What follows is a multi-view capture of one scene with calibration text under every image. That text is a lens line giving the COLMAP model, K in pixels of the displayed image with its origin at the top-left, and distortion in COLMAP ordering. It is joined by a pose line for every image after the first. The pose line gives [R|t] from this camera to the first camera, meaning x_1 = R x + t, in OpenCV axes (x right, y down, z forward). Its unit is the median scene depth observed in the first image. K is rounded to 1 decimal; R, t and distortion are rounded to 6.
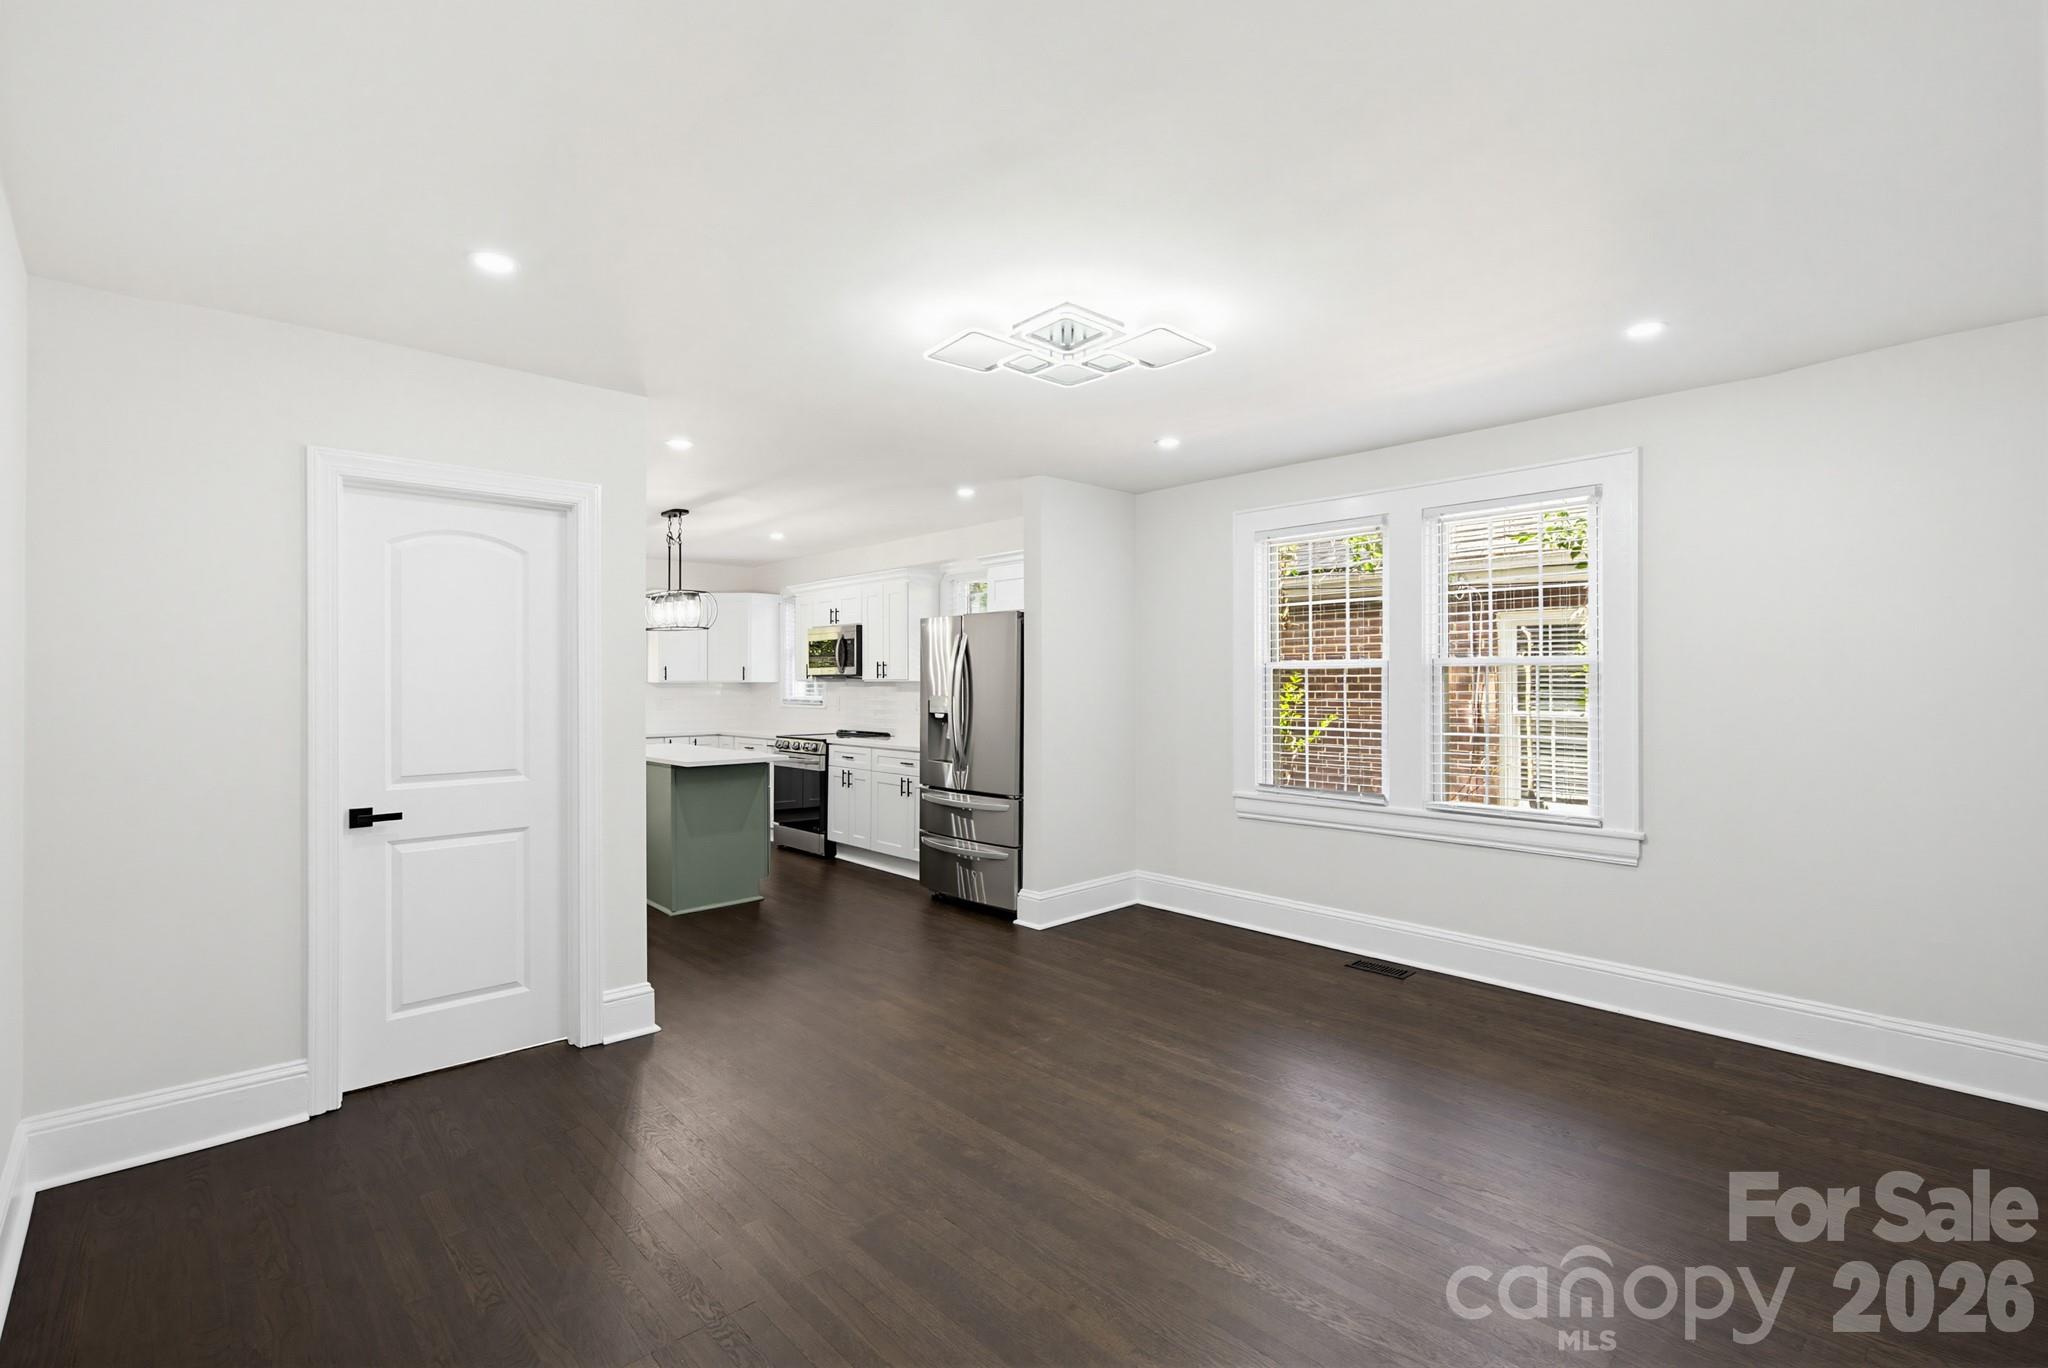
lens RADIAL K [[944.4, 0, 1022.8], [0, 944.4, 670.9], [0, 0, 1]] dist [0.010292, -0.005177]
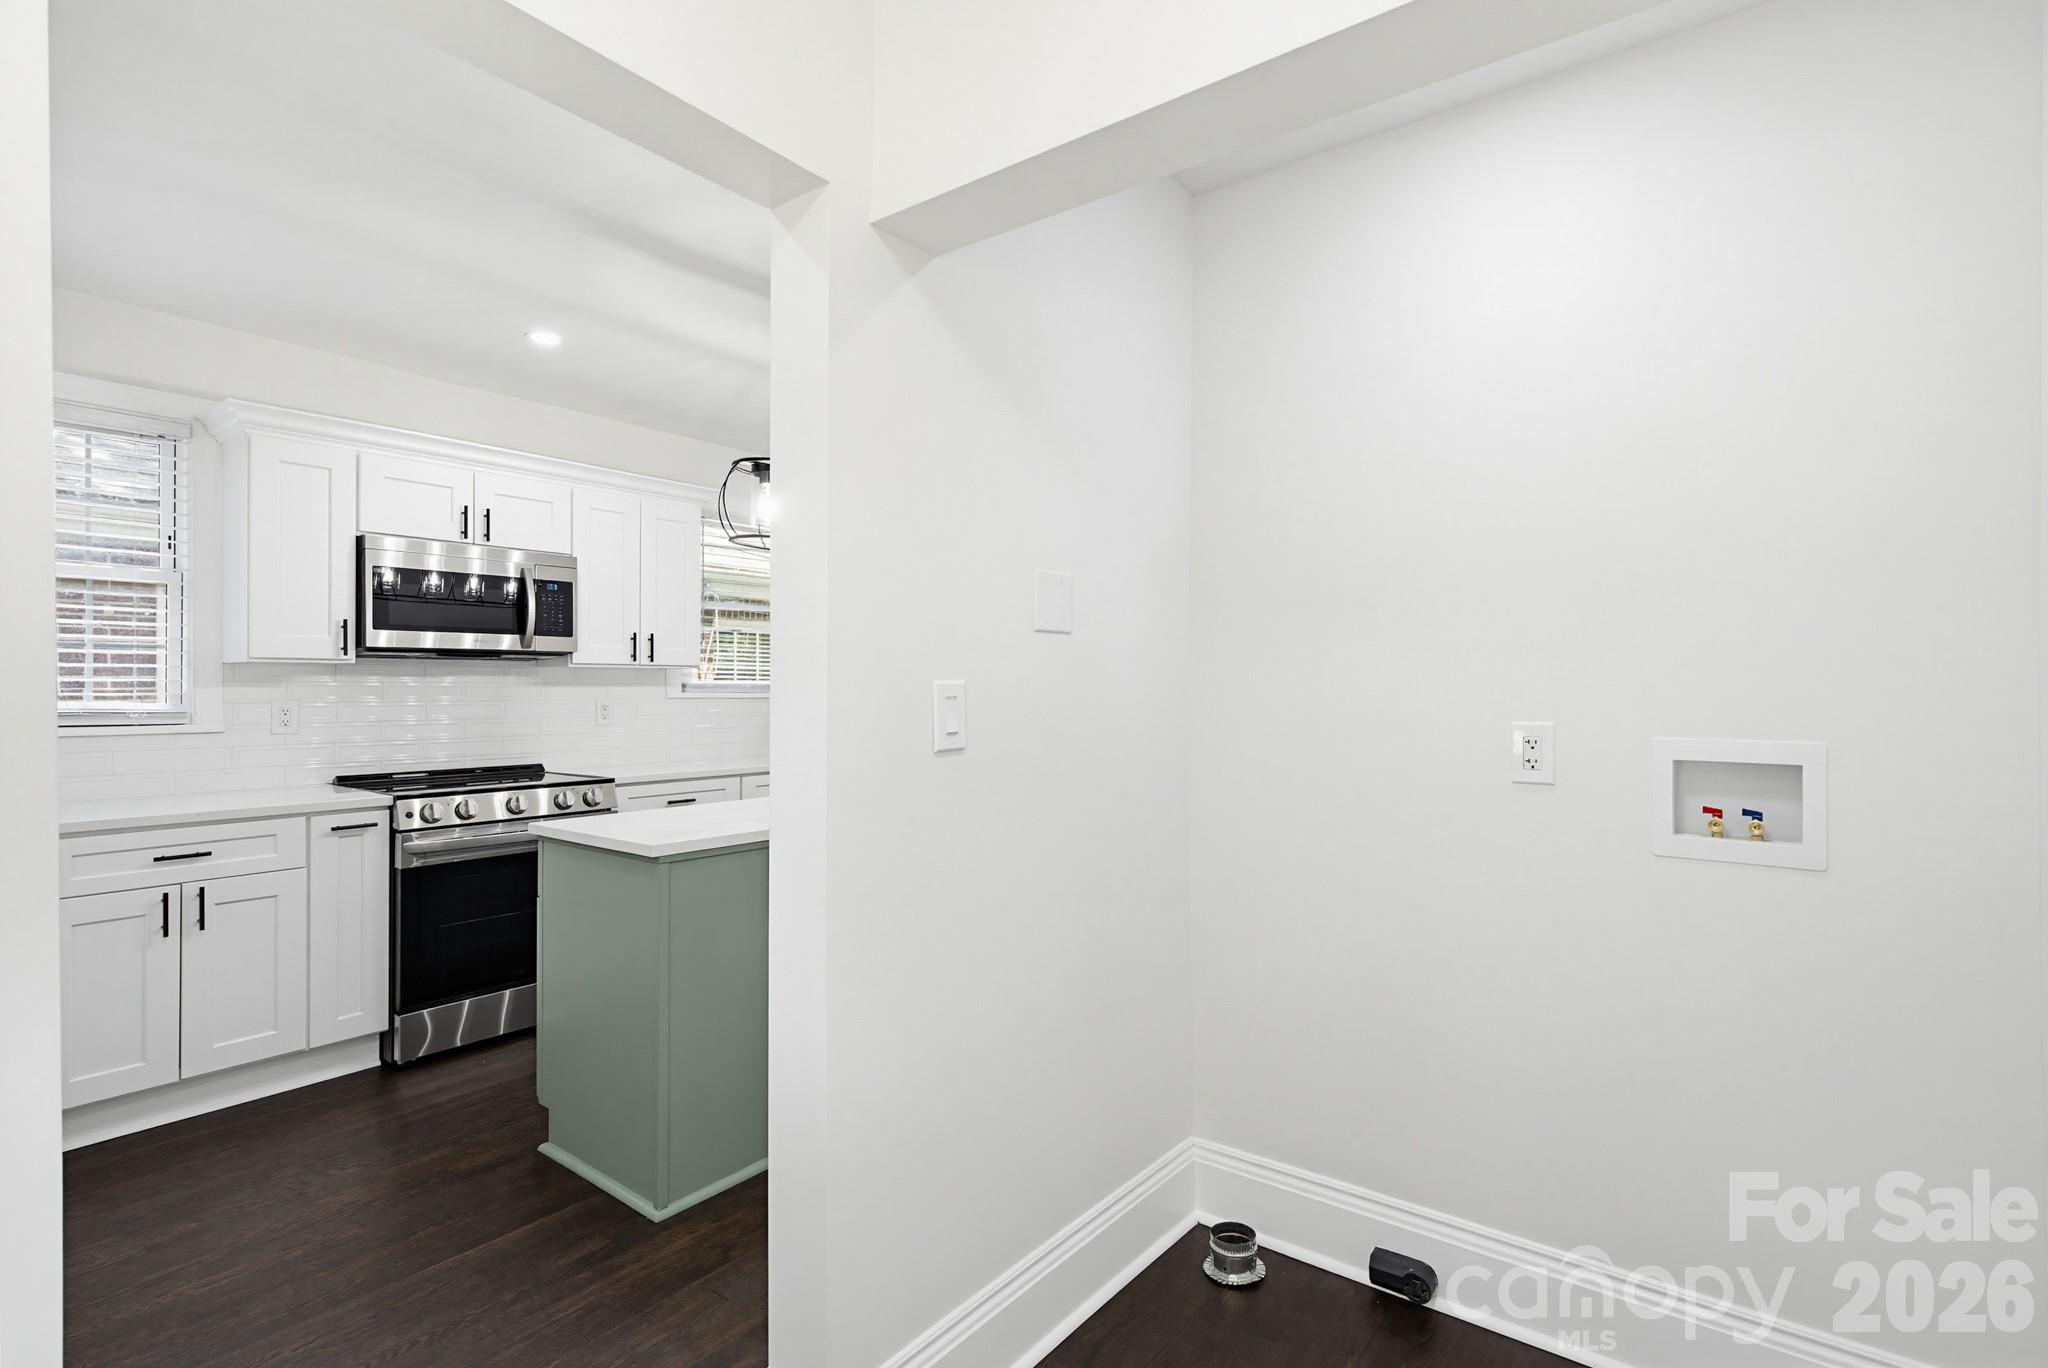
lens RADIAL K [[973.4, 0, 1061.4], [0, 973.4, 681.4], [0, 0, 1]] dist [0.000532, -0.000738]
pose [[-0.193478, 0.008304, 0.981069, -0.783065], [-0.013368, 0.999849, -0.011100, 0.022767], [-0.981014, -0.015263, -0.193338, 0.869843]]
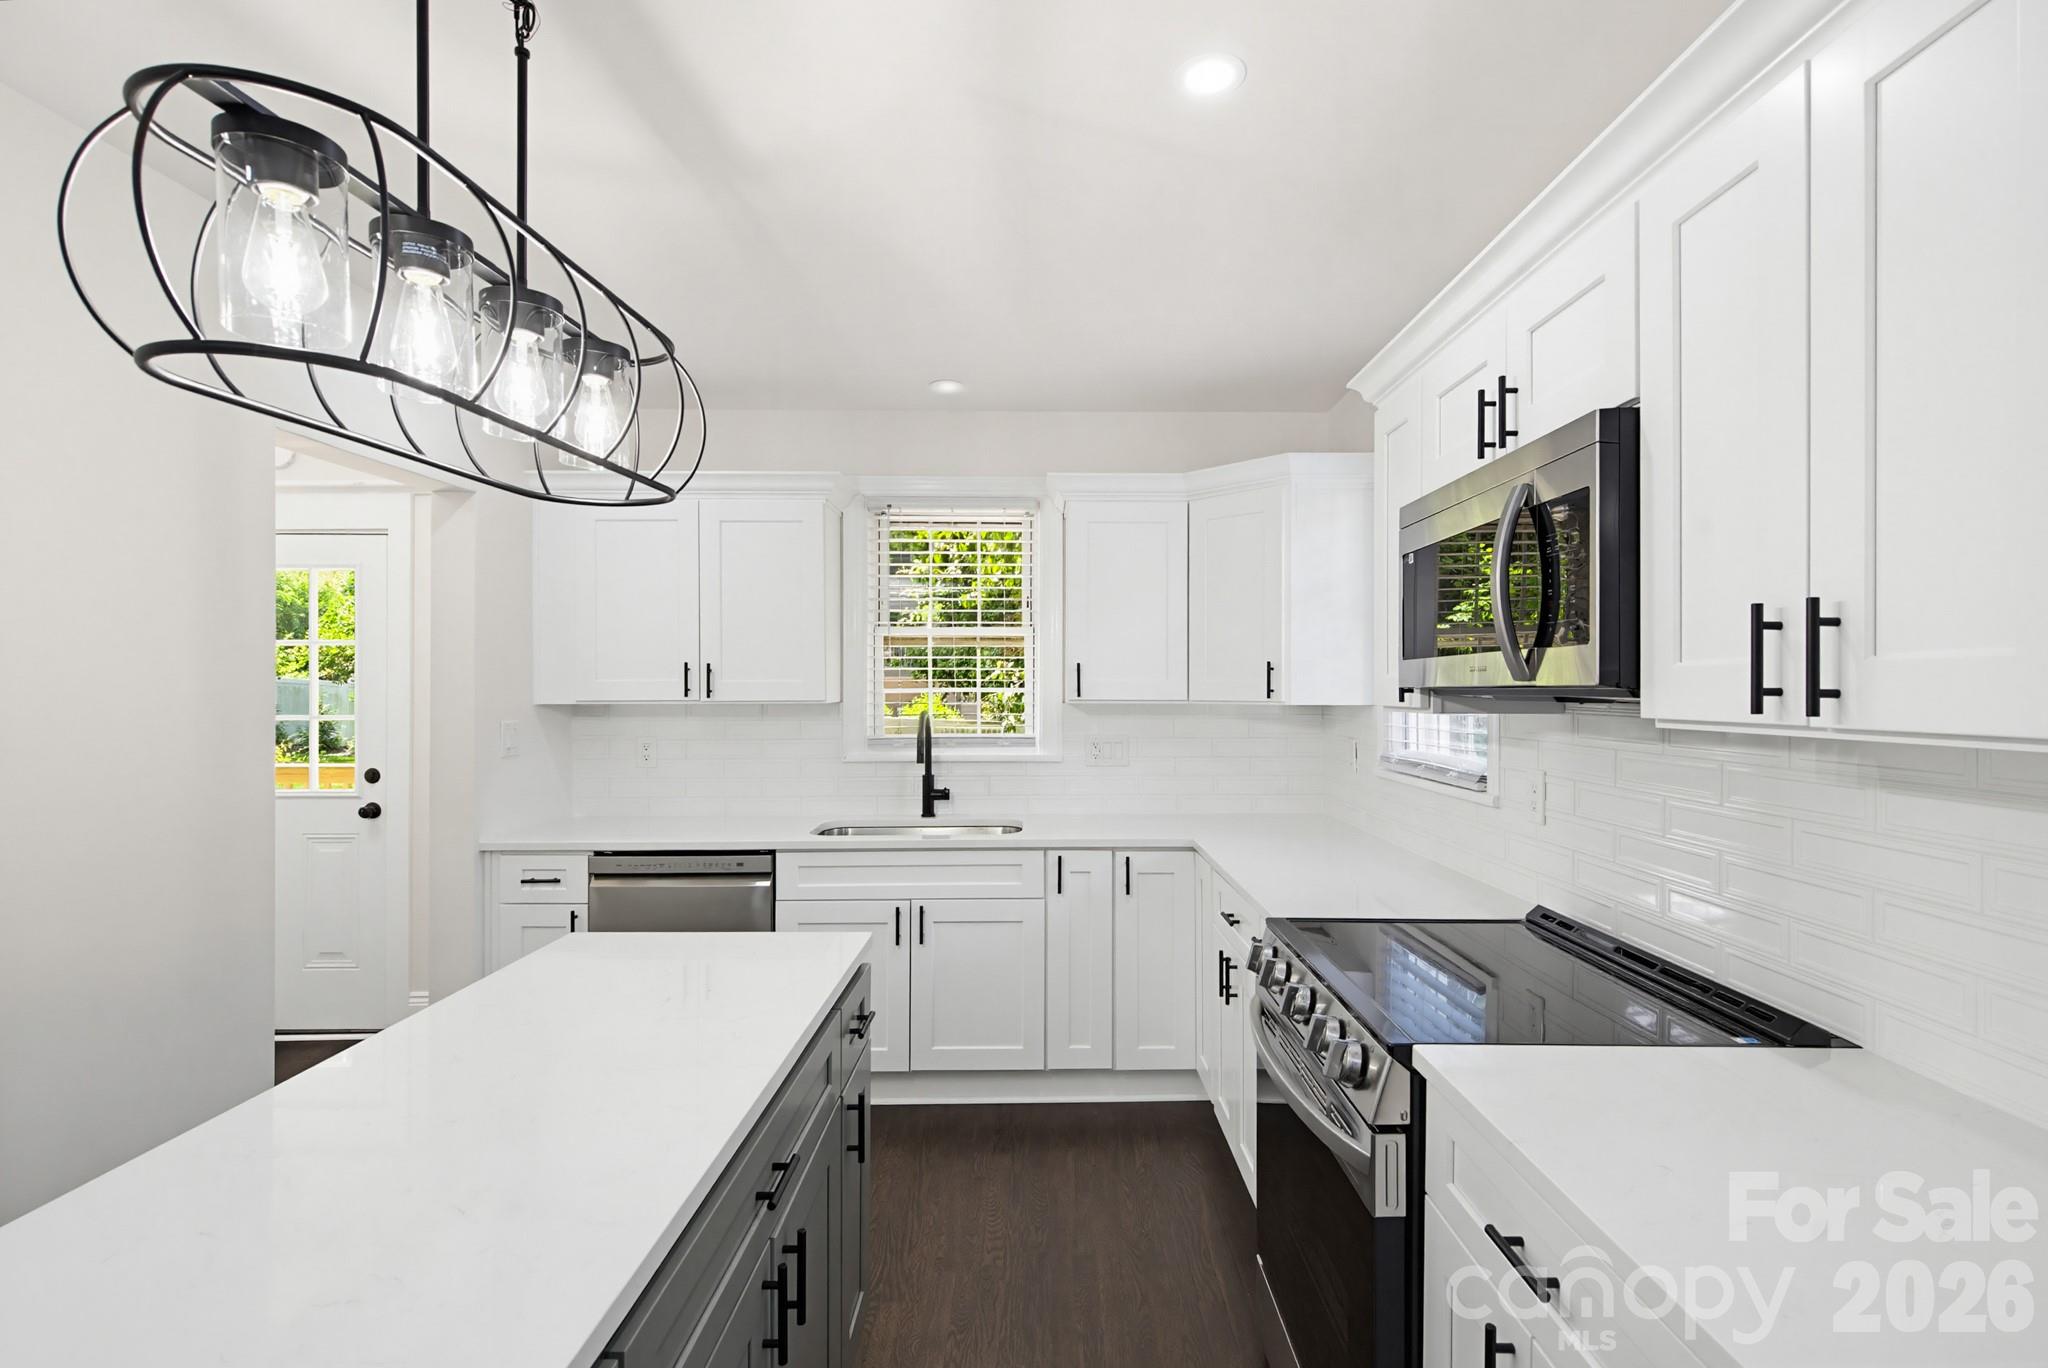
lens RADIAL K [[944.4, 0, 1076.0], [0, 944.4, 688.9], [0, 0, 1]] dist [0.010292, -0.005177]
pose [[0.758278, 0.003109, -0.651924, -0.139642], [0.006455, 0.999904, 0.012277, 0.001141], [0.651899, -0.013518, 0.758185, 0.827219]]
